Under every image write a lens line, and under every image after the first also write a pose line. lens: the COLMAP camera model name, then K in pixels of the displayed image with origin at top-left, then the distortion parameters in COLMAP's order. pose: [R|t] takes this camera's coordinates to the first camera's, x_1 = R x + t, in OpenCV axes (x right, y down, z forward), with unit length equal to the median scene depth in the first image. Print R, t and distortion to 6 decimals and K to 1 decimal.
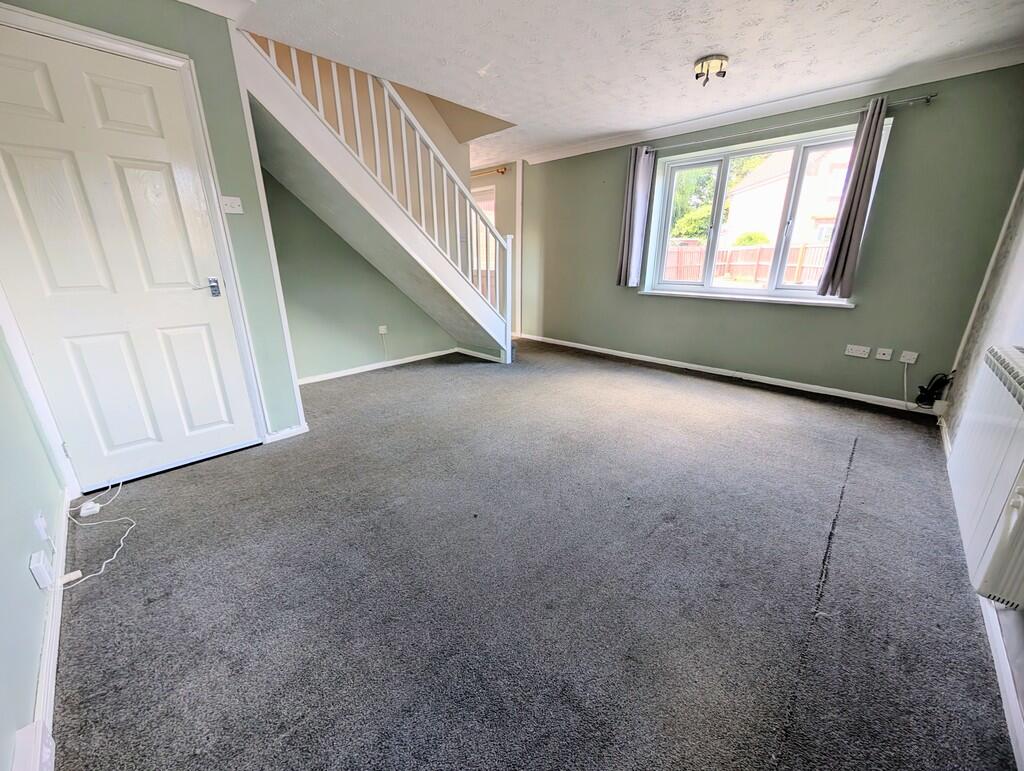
lens RADIAL K [[388.9, 0, 514.6], [0, 388.9, 380.9], [0, 0, 1]] dist [0.000496, 0.000337]
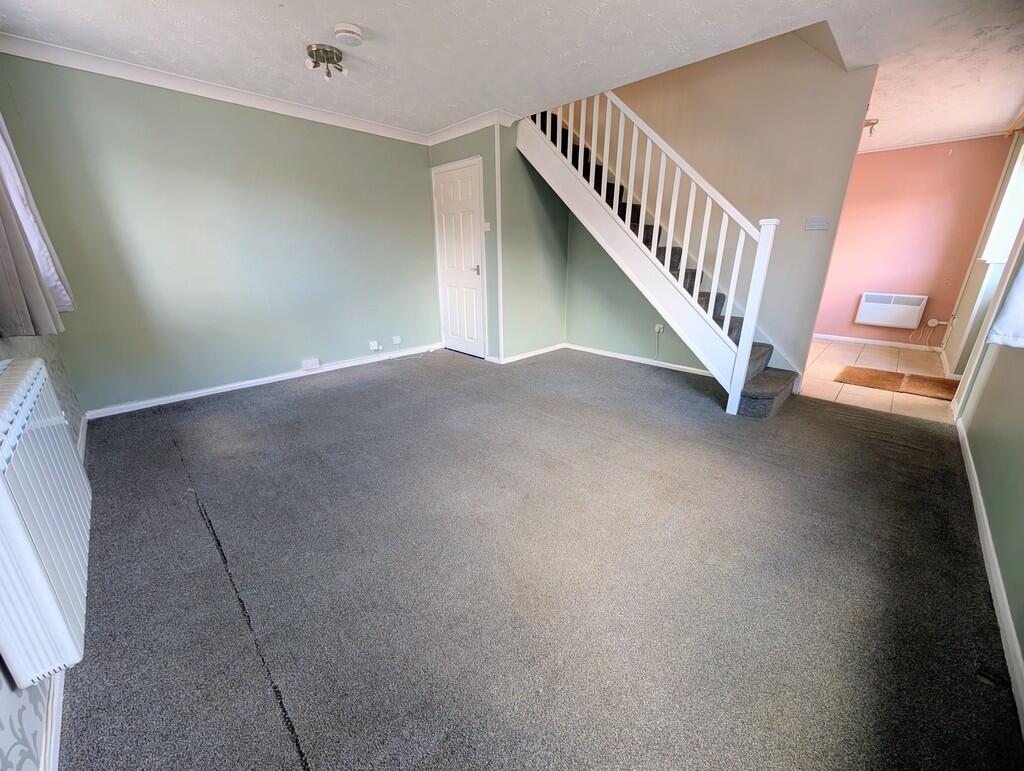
lens RADIAL K [[388.9, 0, 514.6], [0, 388.9, 380.9], [0, 0, 1]] dist [0.000496, 0.000337]
pose [[-0.010010, 0.311833, -0.950084, 0.951497], [-0.304488, 0.904061, 0.299936, -0.289510], [0.952464, 0.292291, 0.085900, 0.891673]]
